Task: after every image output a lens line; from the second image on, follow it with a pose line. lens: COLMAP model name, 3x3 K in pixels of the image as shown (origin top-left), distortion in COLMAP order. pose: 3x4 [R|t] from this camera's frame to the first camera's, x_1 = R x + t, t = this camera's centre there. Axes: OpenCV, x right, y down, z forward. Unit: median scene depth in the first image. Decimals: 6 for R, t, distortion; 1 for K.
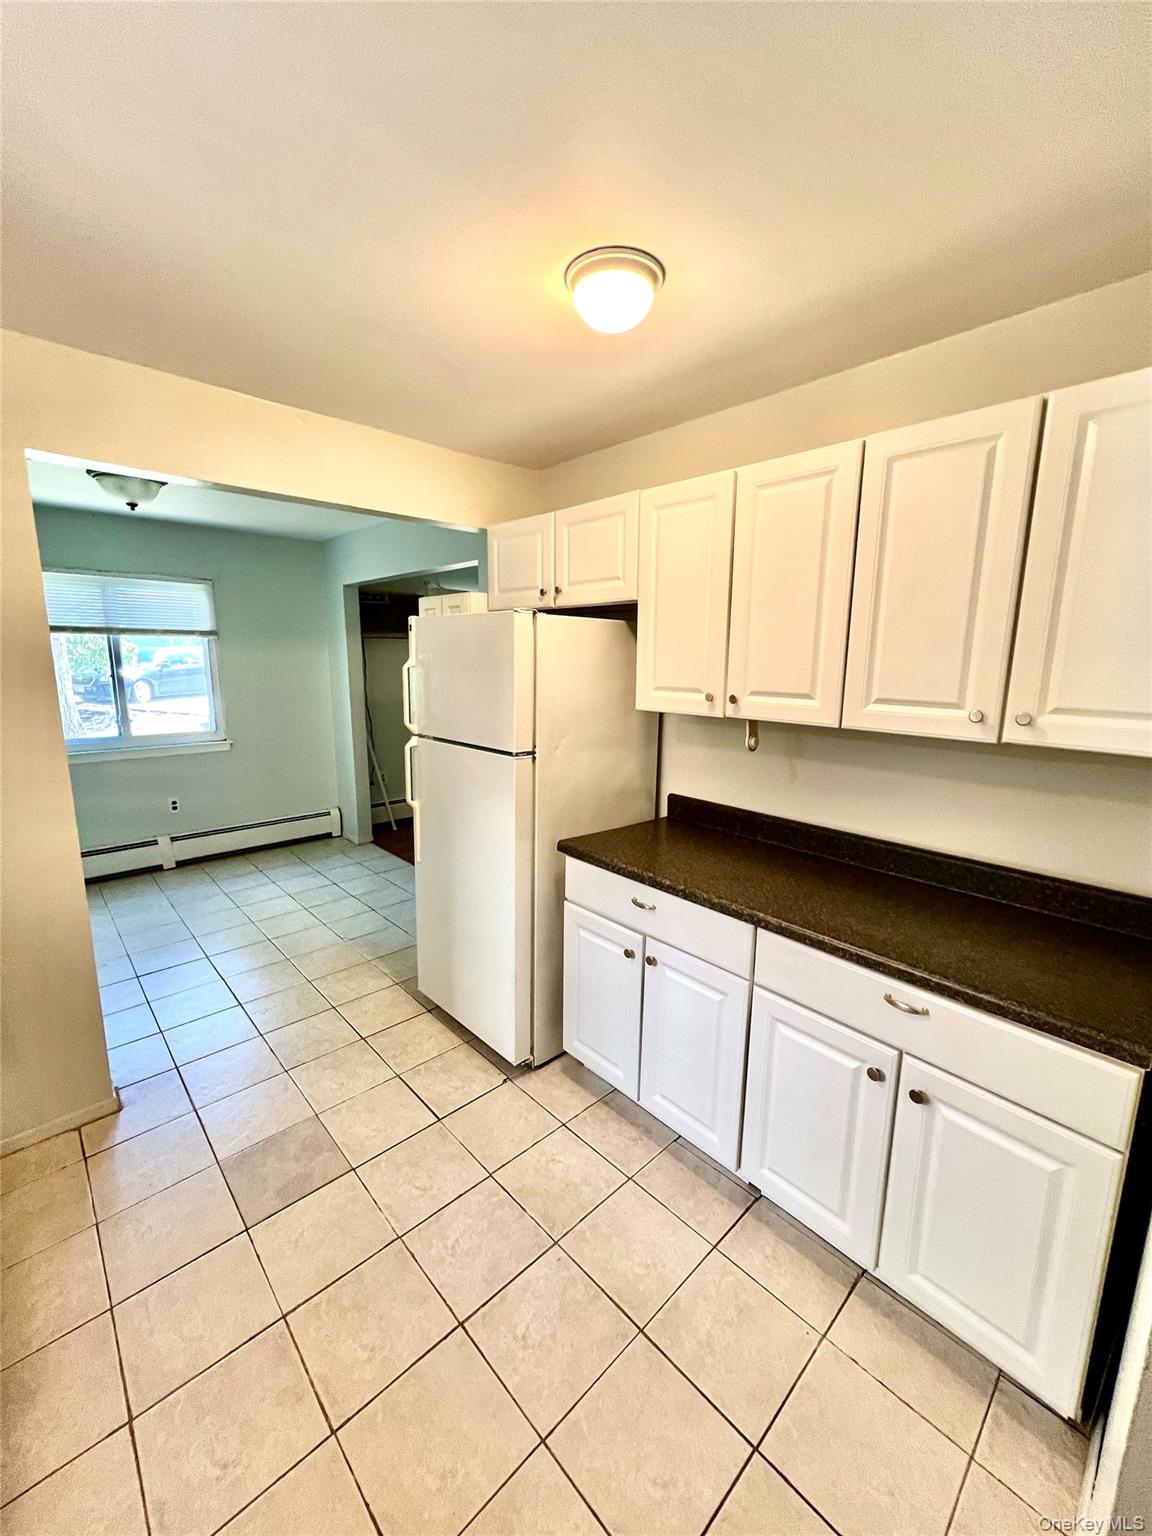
lens RADIAL K [[608.4, 0, 578.8], [0, 608.4, 764.7], [0, 0, 1]] dist [-0.009752, -0.000036]
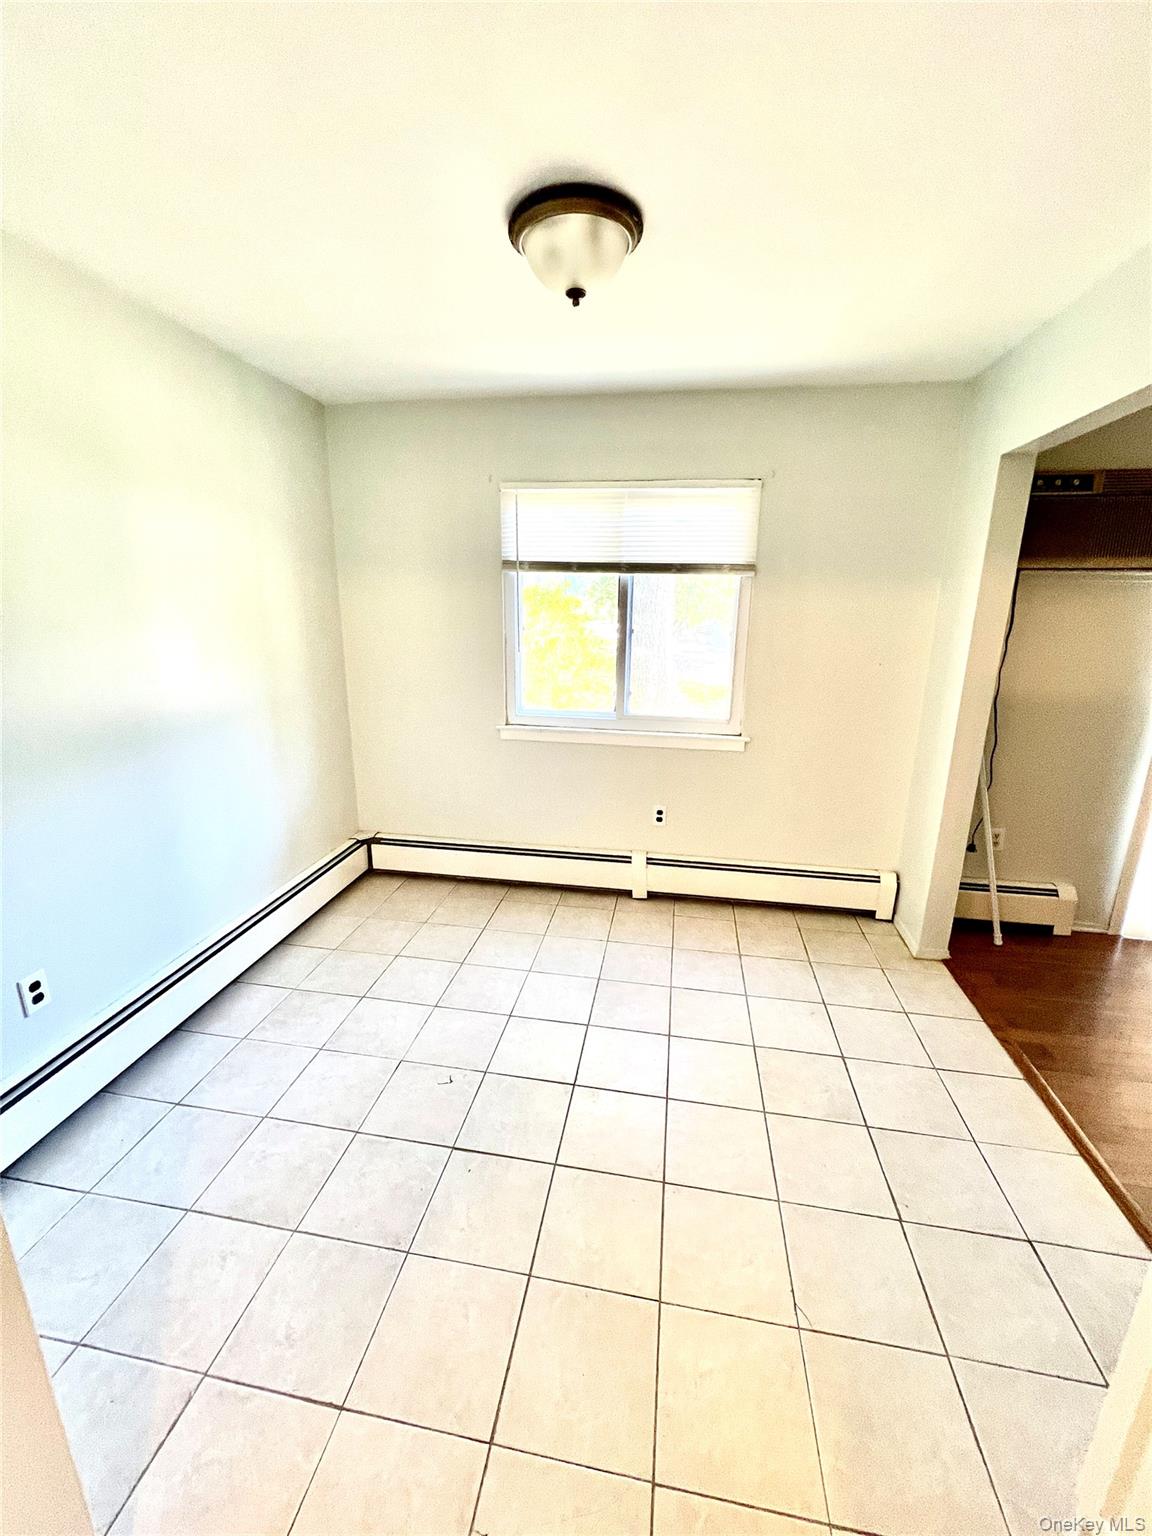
lens RADIAL K [[608.4, 0, 578.8], [0, 608.4, 764.7], [0, 0, 1]] dist [-0.009752, -0.000036]
pose [[0.601713, 0.200871, -0.773041, -0.182883], [-0.149721, 0.979069, 0.137868, -0.077556], [0.784554, 0.032783, 0.619193, 0.481752]]
